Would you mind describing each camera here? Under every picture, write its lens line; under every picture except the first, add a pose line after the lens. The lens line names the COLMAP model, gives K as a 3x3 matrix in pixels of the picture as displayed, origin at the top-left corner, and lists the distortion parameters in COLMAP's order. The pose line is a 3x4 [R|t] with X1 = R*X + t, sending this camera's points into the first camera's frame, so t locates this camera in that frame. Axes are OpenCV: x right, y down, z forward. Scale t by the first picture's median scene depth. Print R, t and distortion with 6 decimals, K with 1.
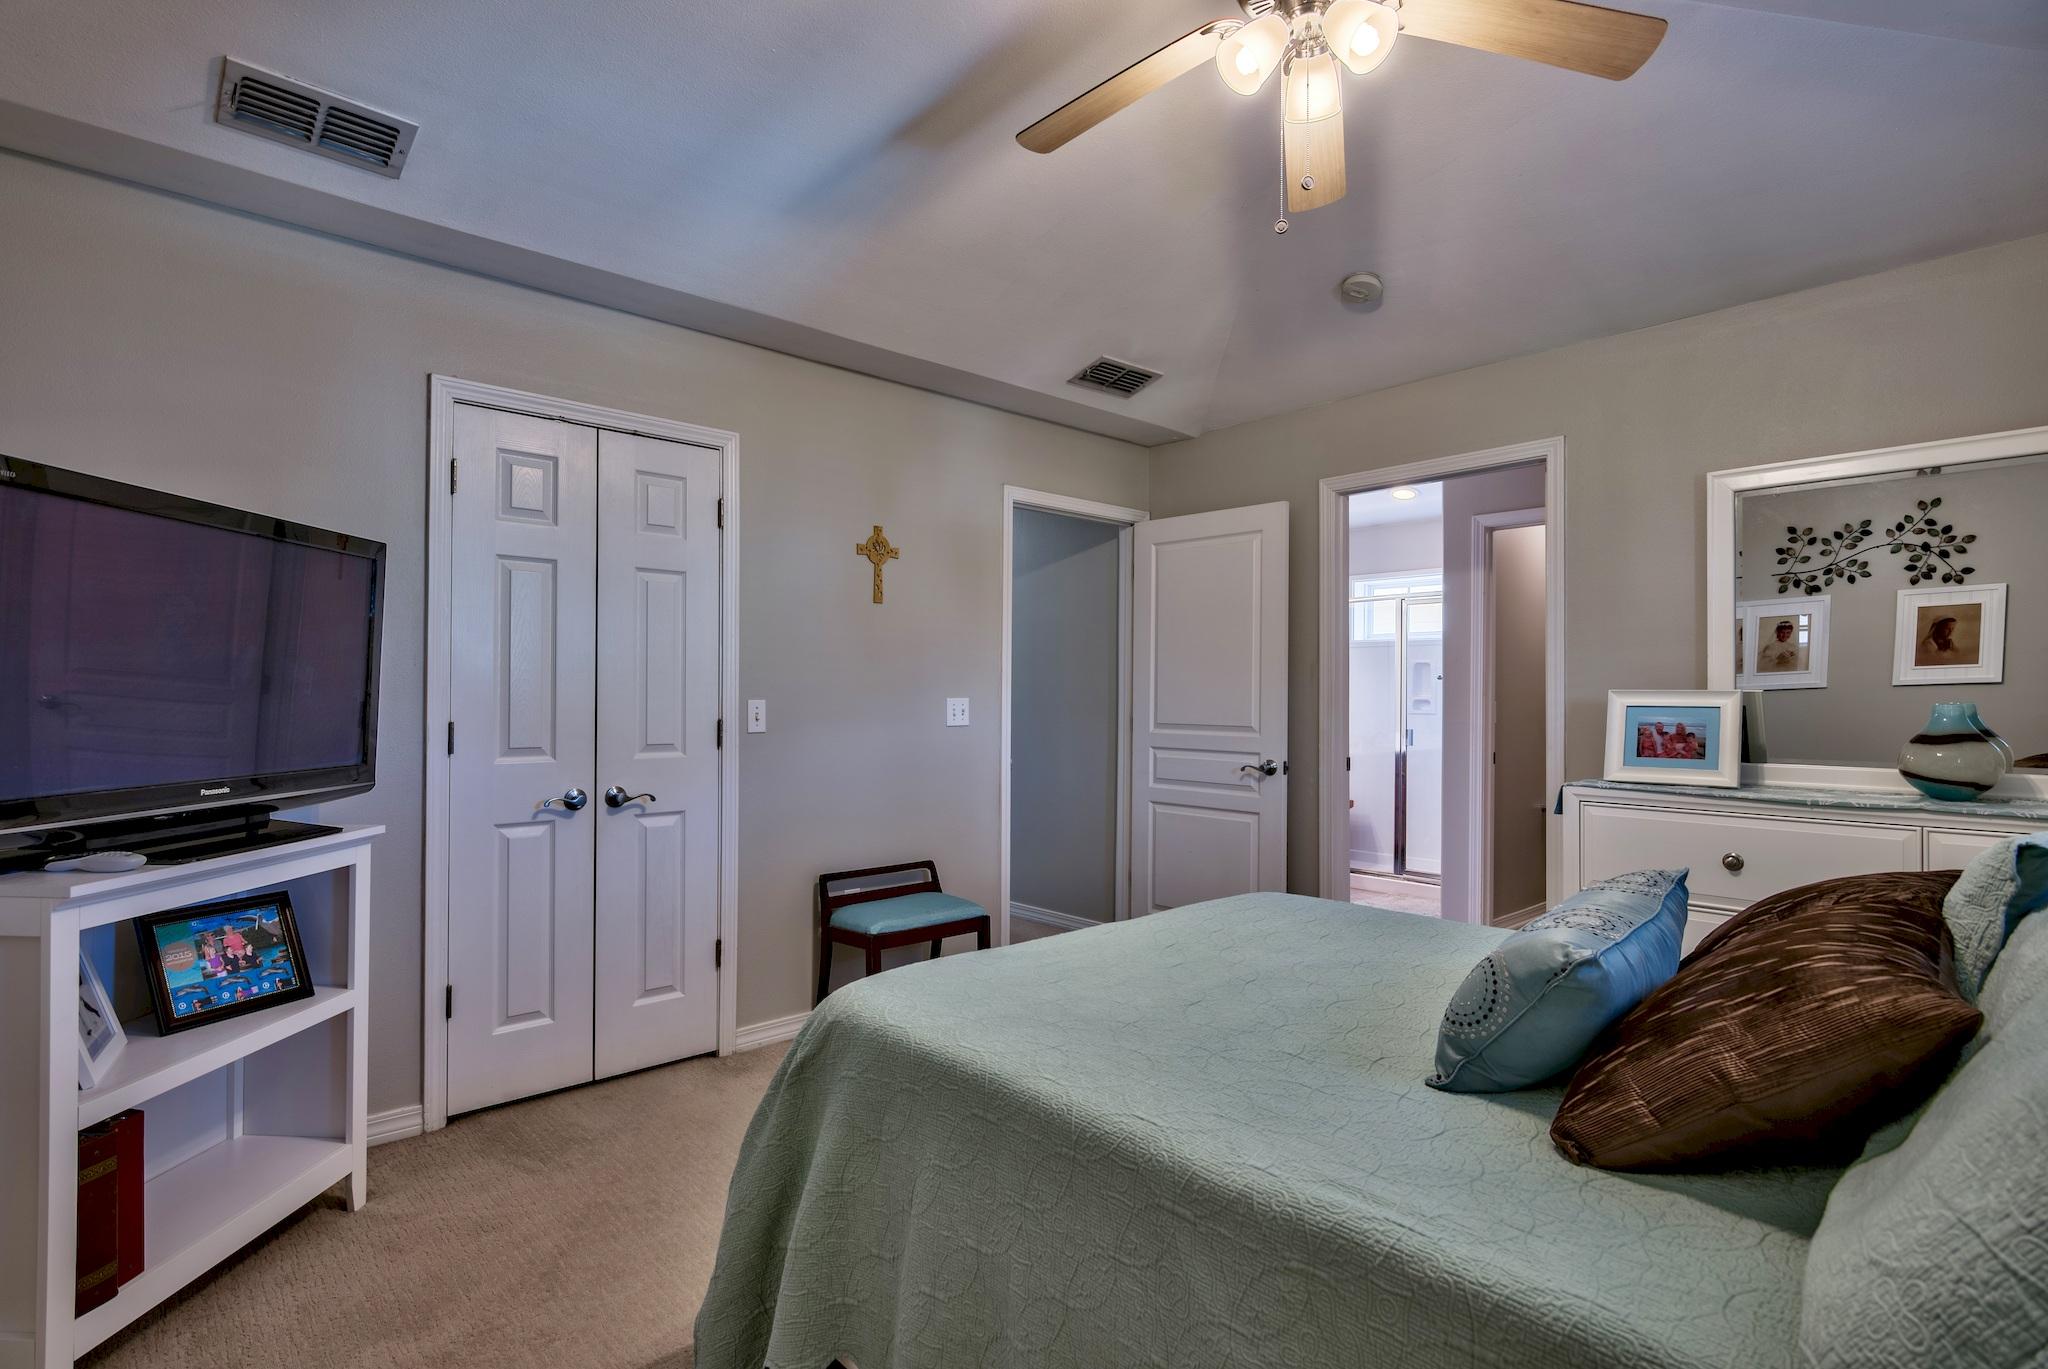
lens RADIAL K [[1004.2, 0, 1015.9], [0, 1004.2, 695.3], [0, 0, 1]] dist [-0.000902, -0.000151]
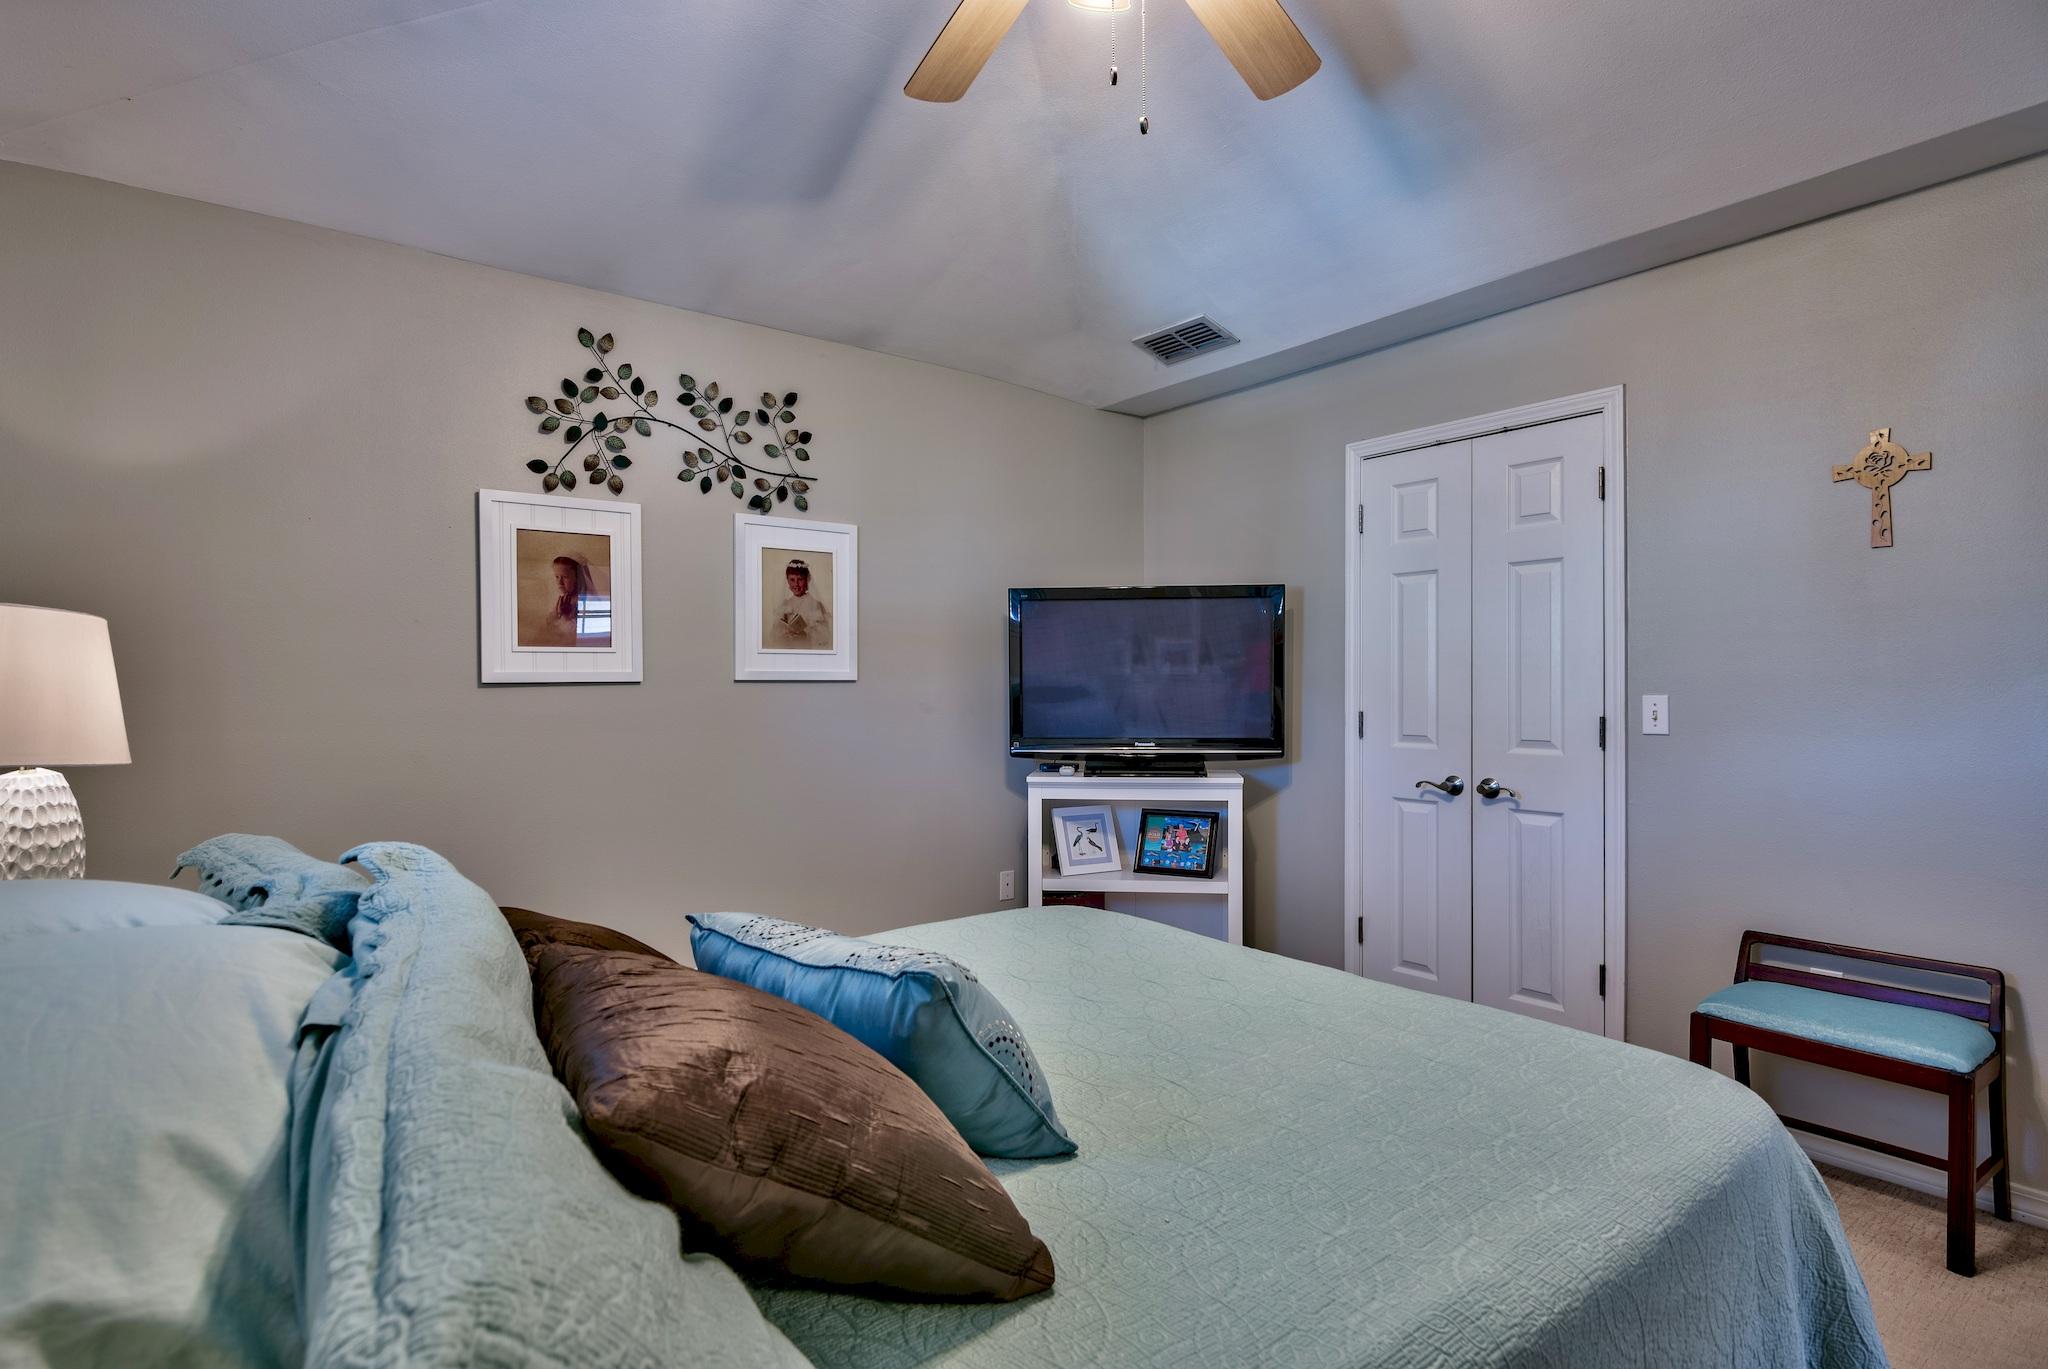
lens RADIAL K [[1004.2, 0, 1015.5], [0, 1004.2, 689.8], [0, 0, 1]] dist [-0.000902, -0.000151]
pose [[-0.070742, -0.004875, -0.997483, 0.685962], [0.000405, 0.999988, -0.004916, 0.004824], [0.997495, -0.000752, -0.070739, 0.601148]]
